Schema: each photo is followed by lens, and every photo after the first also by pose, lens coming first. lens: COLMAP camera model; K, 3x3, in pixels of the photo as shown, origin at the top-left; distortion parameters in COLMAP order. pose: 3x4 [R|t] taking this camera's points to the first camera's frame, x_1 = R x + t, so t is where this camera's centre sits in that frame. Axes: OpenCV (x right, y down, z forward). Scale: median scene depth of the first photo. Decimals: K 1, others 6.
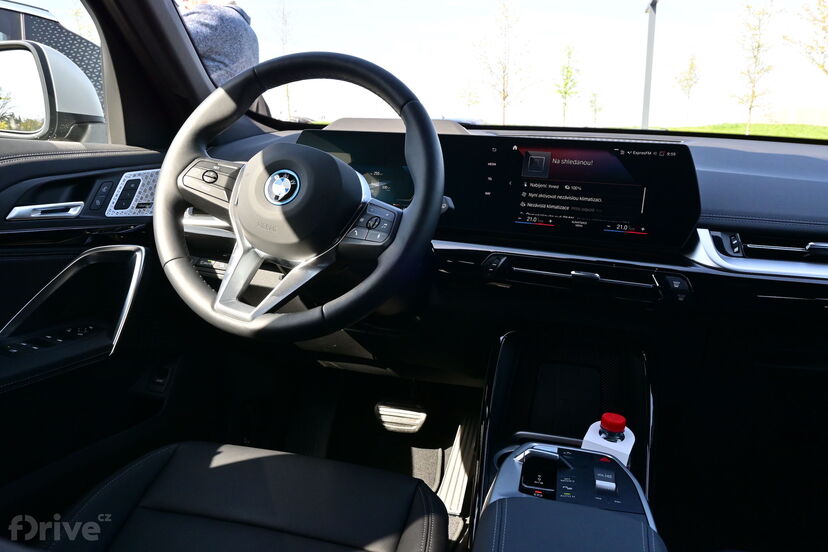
lens RADIAL K [[629.3, 0, 414.0], [0, 629.3, 276.0], [0, 0, 1]] dist [0.000000, 0.000845]
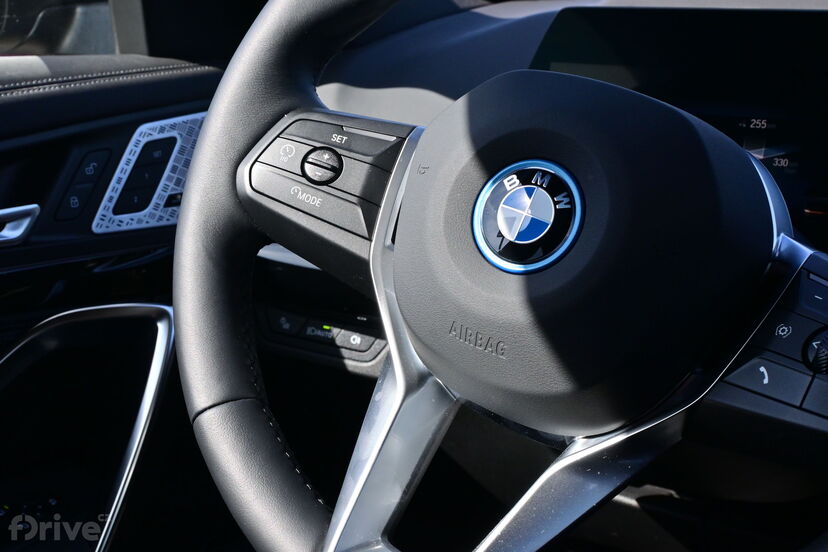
lens RADIAL K [[1059.7, 0, 414.0], [0, 1059.7, 276.0], [0, 0, 1]] dist [-0.010878, 0.005569]
pose [[0.967242, 0.039135, -0.250820, -0.114933], [-0.025298, 0.997987, 0.058157, -0.126073], [0.252591, -0.049906, 0.966285, 0.411430]]
